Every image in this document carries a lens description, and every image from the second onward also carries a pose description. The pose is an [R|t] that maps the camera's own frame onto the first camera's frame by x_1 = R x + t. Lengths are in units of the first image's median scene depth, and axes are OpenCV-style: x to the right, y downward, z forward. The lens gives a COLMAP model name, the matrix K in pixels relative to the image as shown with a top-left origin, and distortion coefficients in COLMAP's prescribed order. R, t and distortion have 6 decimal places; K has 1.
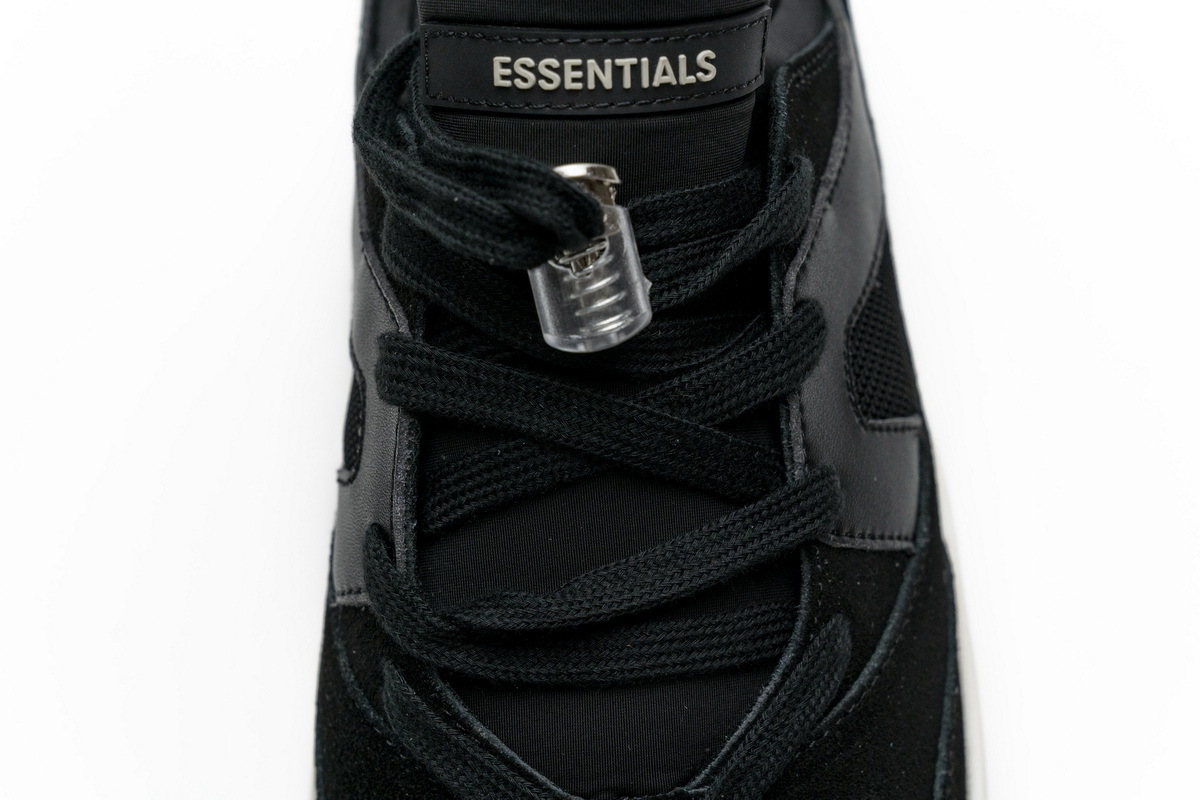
lens RADIAL K [[2349.1, 0, 592.6], [0, 2349.1, 401.0], [0, 0, 1]] dist [0.145401, 0.000000]
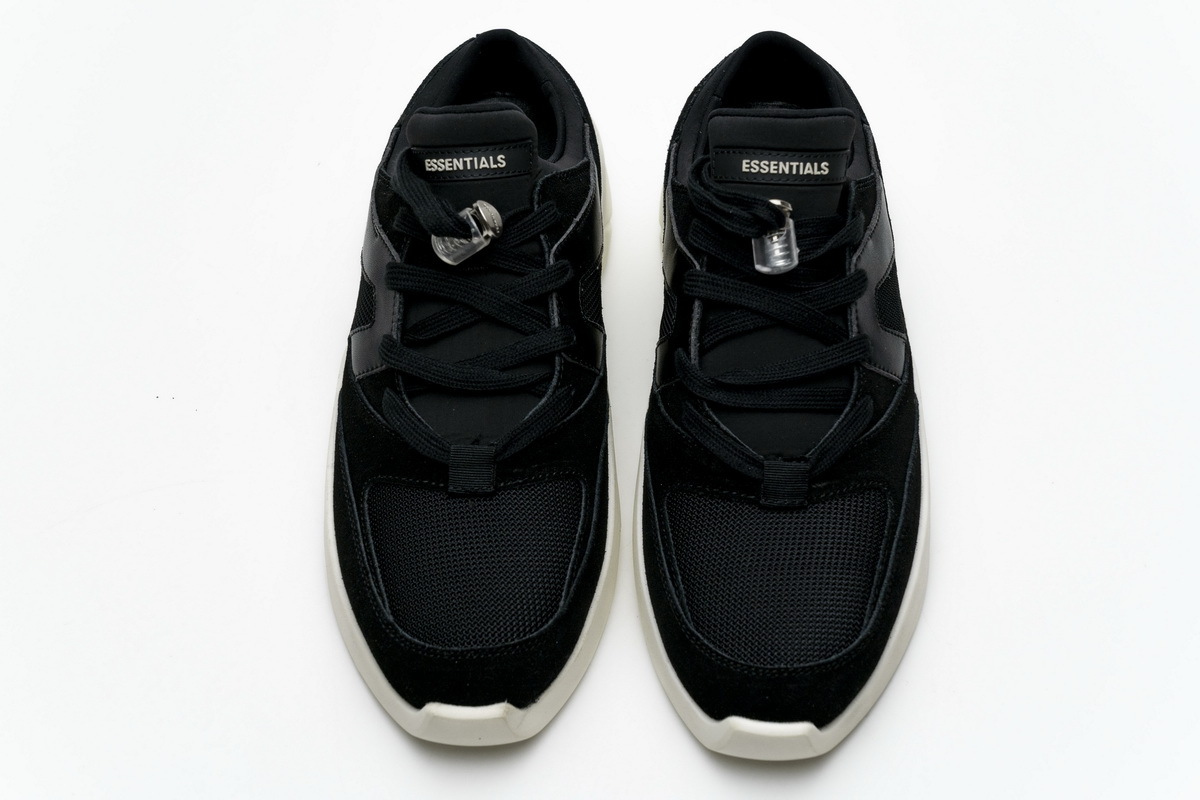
lens RADIAL K [[2106.8, 0, 607.2], [0, 2106.8, 390.9], [0, 0, 1]] dist [0.319541, 0.000000]
pose [[0.998641, 0.047922, -0.020484, -0.124426], [-0.050407, 0.987995, -0.146029, 0.429143], [0.013240, 0.146863, 0.989068, -1.203240]]
